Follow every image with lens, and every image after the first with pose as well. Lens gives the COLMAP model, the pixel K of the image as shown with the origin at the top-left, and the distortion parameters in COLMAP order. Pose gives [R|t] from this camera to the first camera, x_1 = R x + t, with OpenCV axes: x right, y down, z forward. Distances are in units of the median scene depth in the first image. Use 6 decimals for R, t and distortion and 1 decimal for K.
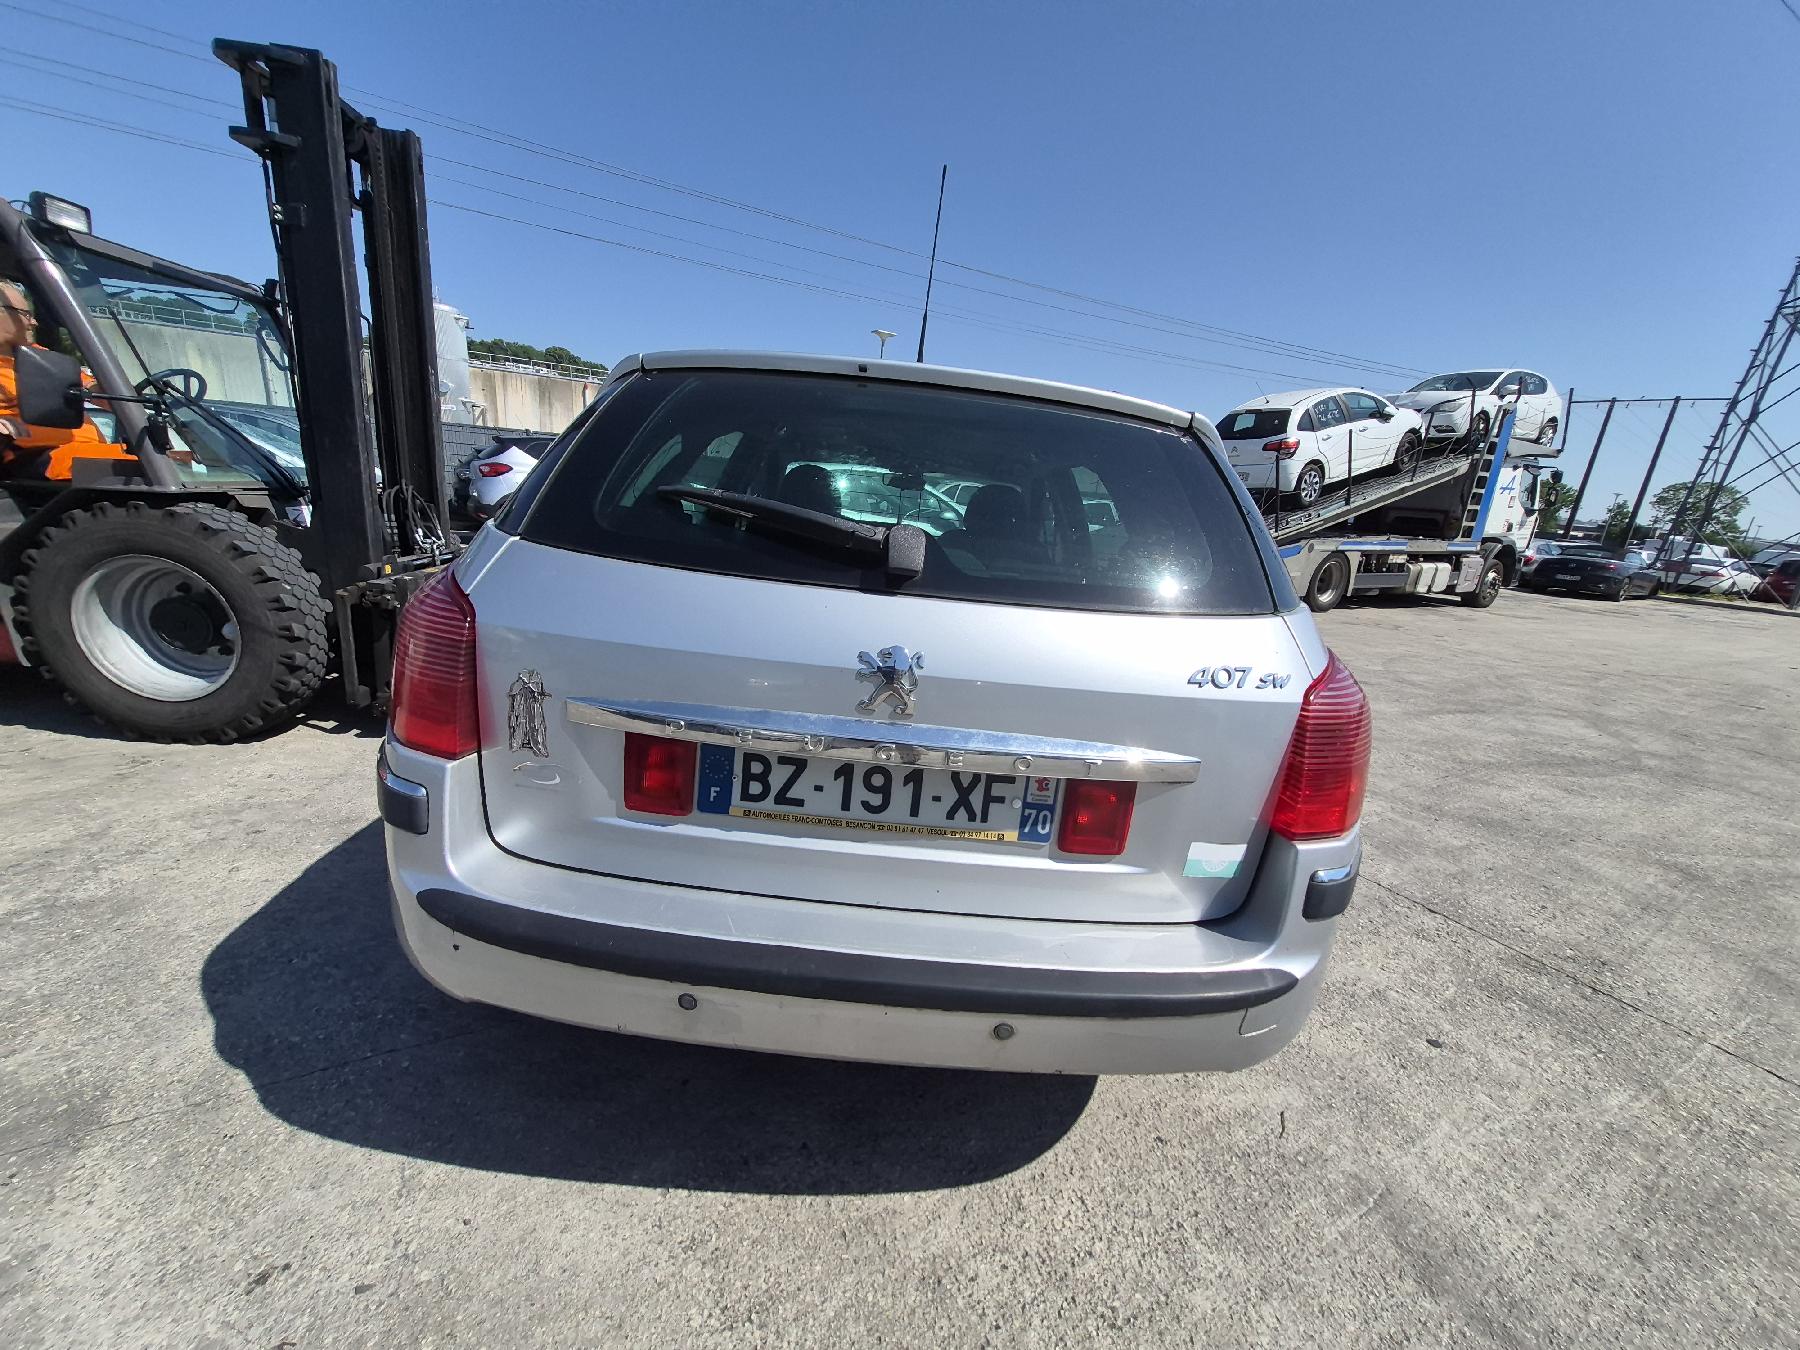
lens RADIAL K [[714.3, 0, 885.4], [0, 714.3, 645.3], [0, 0, 1]] dist [0.003291, 0.001122]
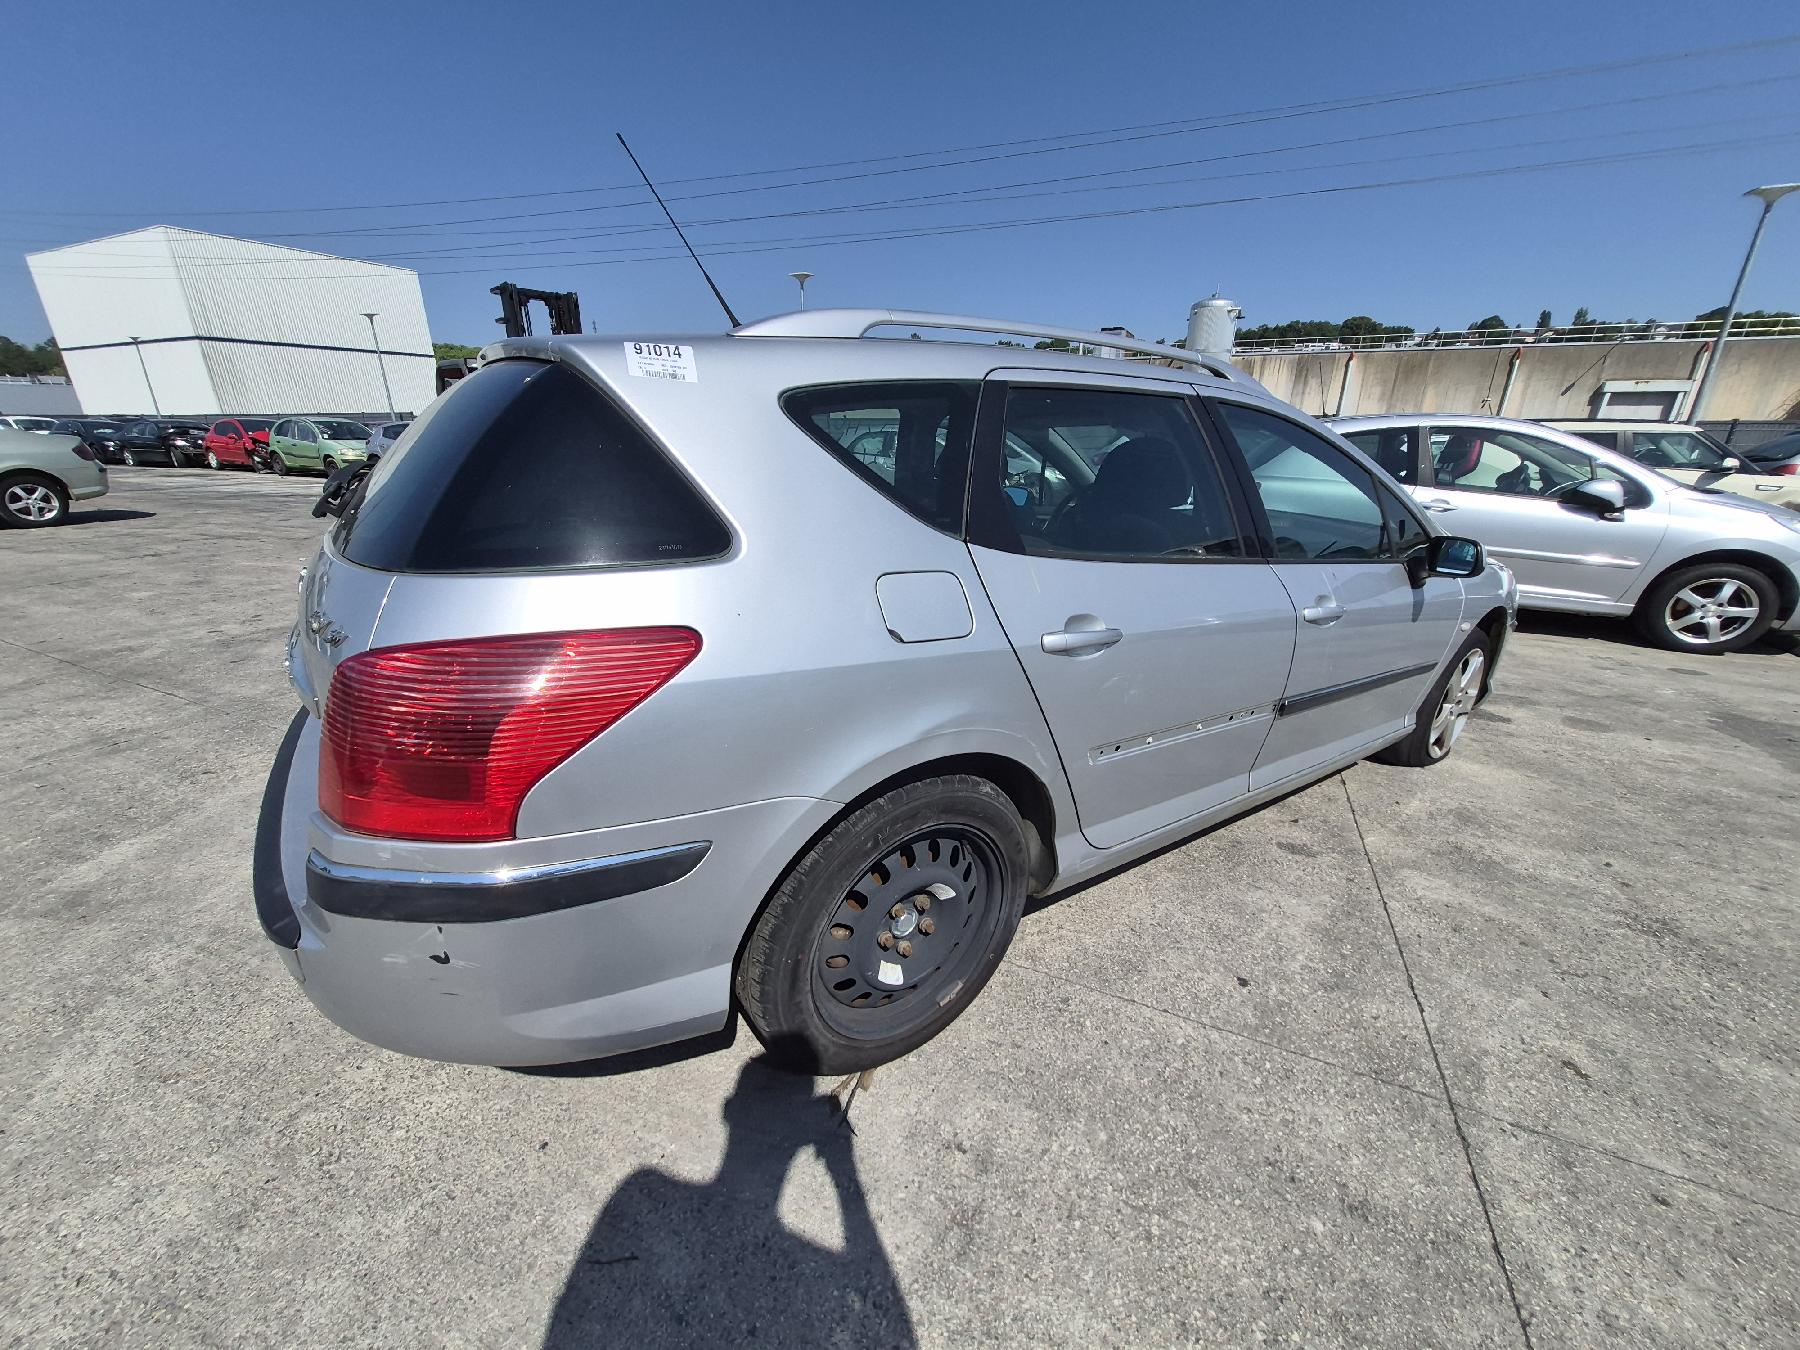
lens RADIAL K [[715.7, 0, 898.3], [0, 715.7, 647.4], [0, 0, 1]] dist [0.001739, 0.000172]
pose [[0.576781, 0.158181, -0.801438, 1.405090], [-0.141015, 0.985625, 0.093048, -0.112997], [0.804636, 0.059347, 0.590796, 0.847144]]
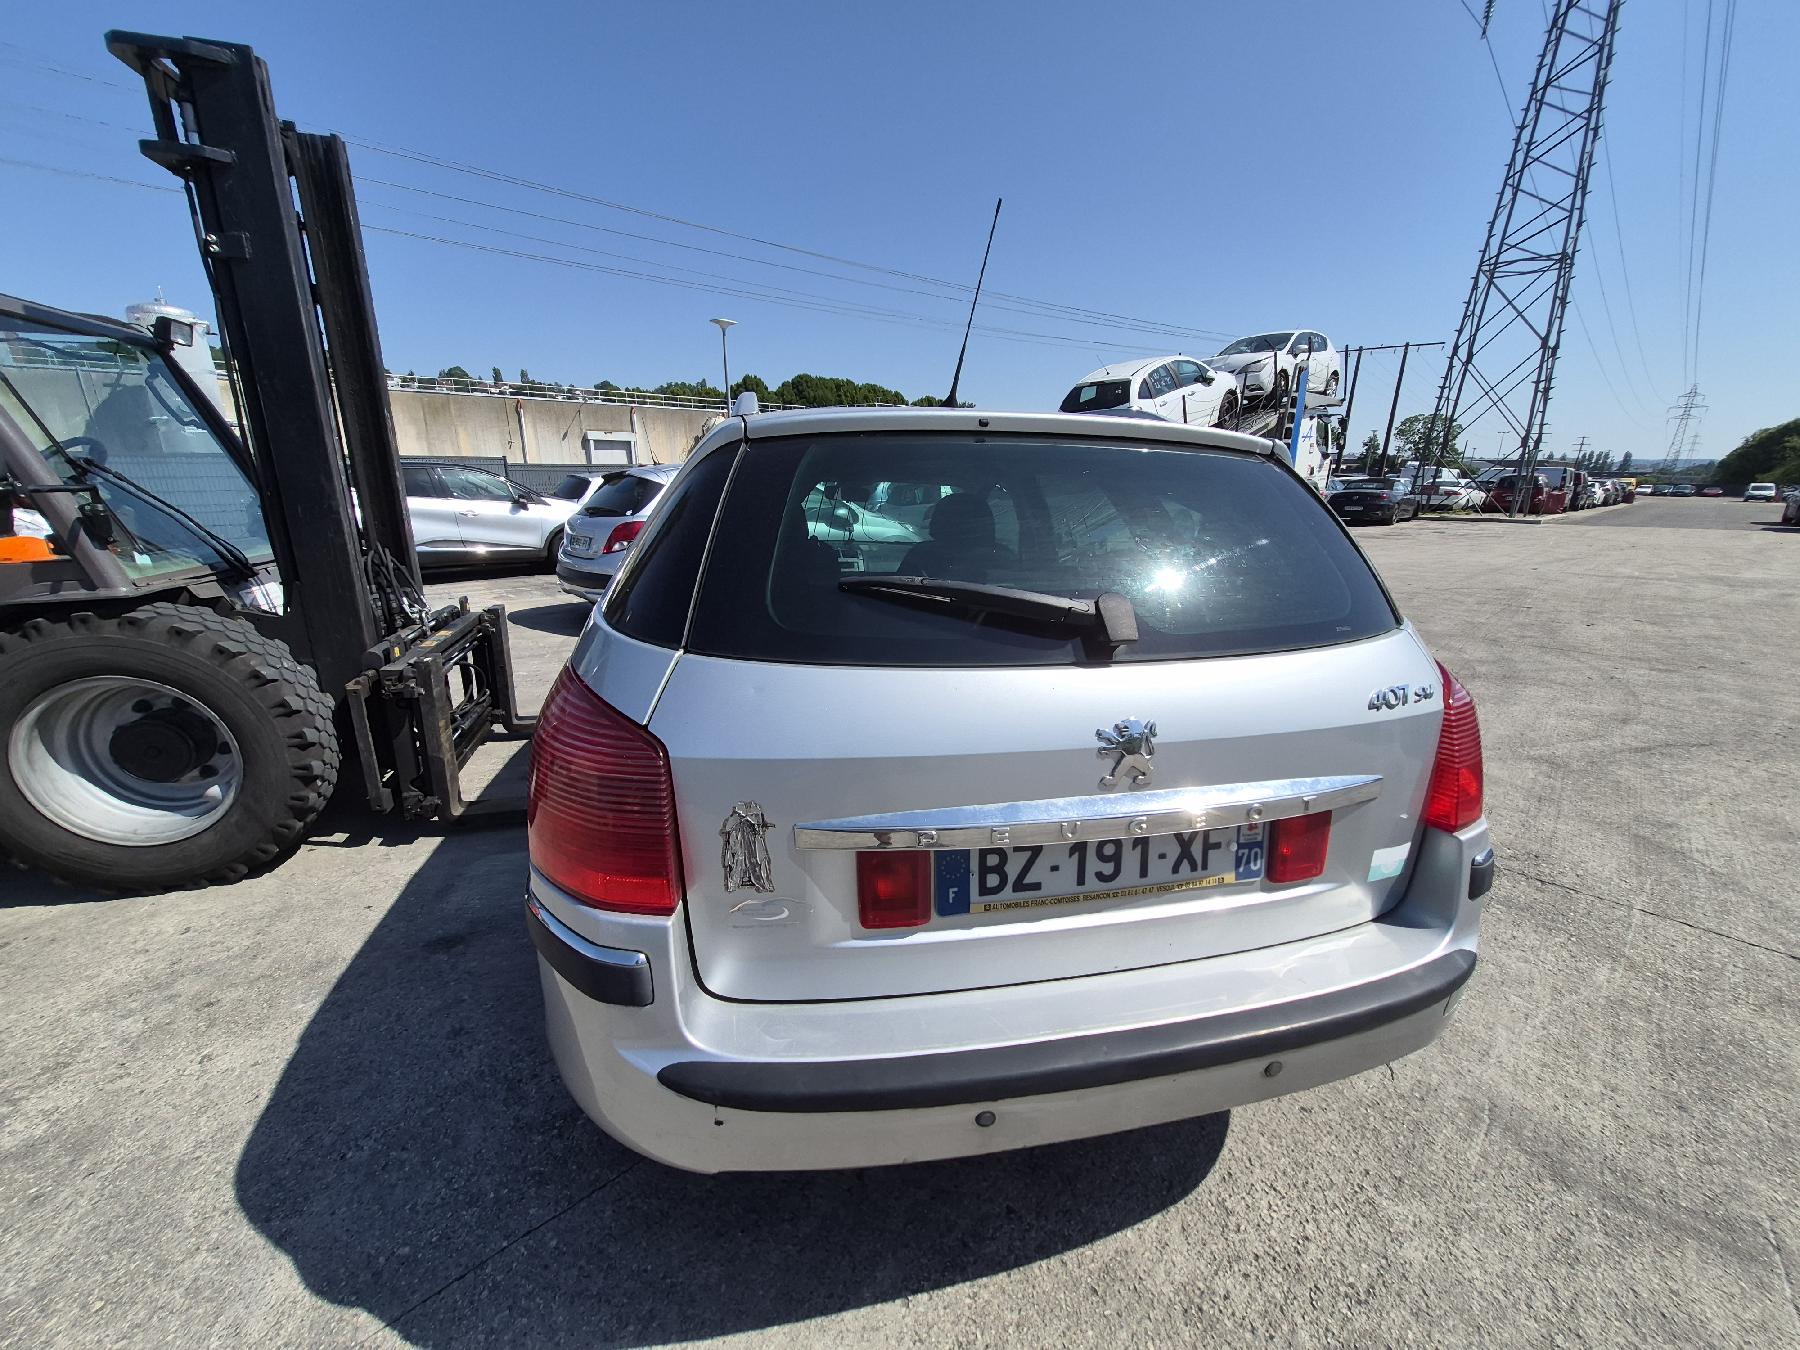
lens RADIAL K [[713.4, 0, 883.3], [0, 713.4, 649.1], [0, 0, 1]] dist [0.015375, -0.005113]
pose [[0.972913, -0.133172, 0.188960, -0.380565], [0.127888, 0.990984, 0.039940, -0.136890], [-0.192575, -0.014693, 0.981172, 0.068762]]
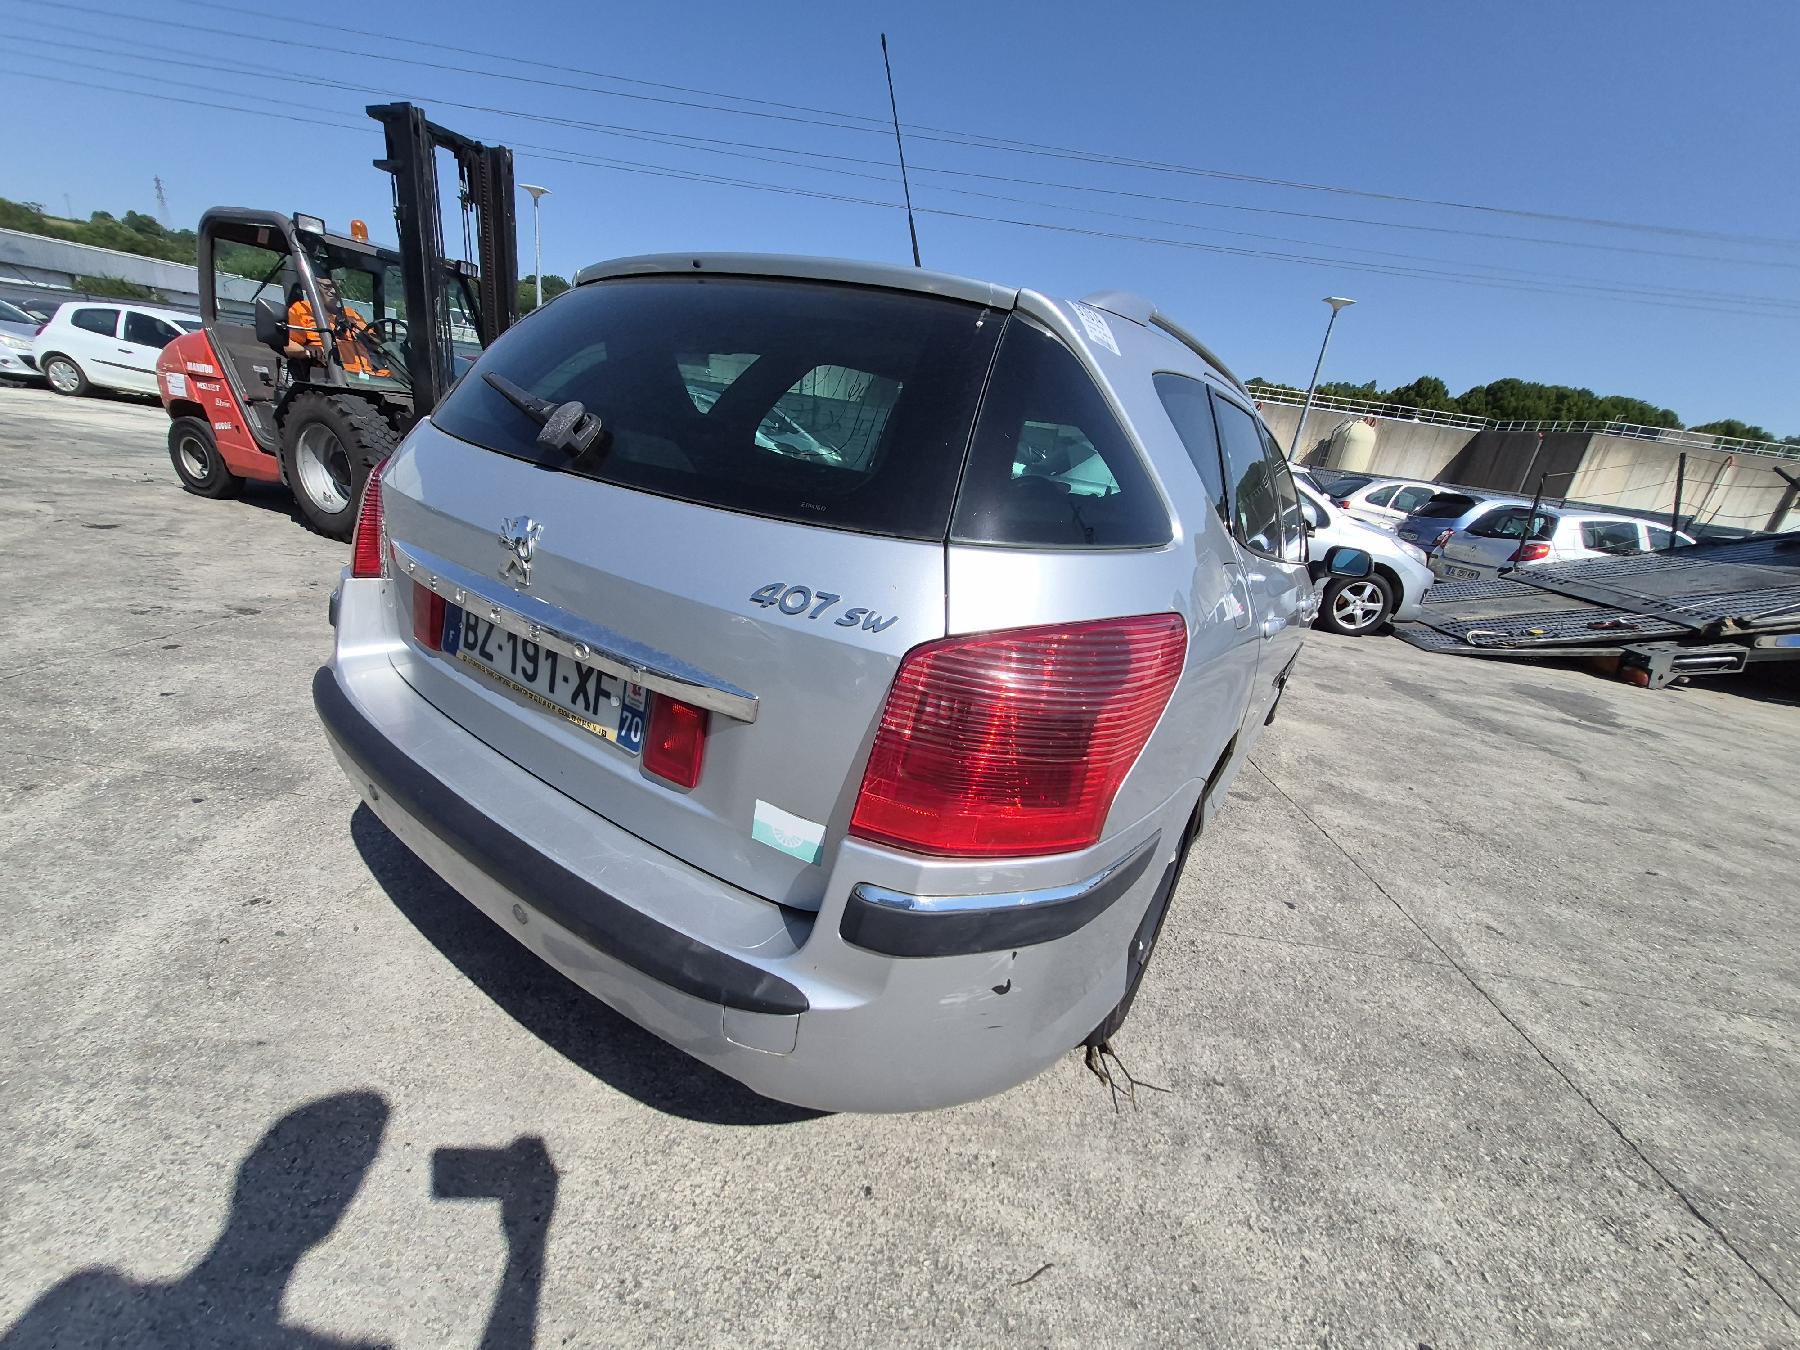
lens RADIAL K [[722.3, 0, 923.6], [0, 722.3, 646.9], [0, 0, 1]] dist [-0.001084, 0.000143]
pose [[0.840812, 0.177150, -0.511521, 0.809612], [-0.173684, 0.983263, 0.055030, 0.023872], [0.512708, 0.042574, 0.857507, 0.322079]]
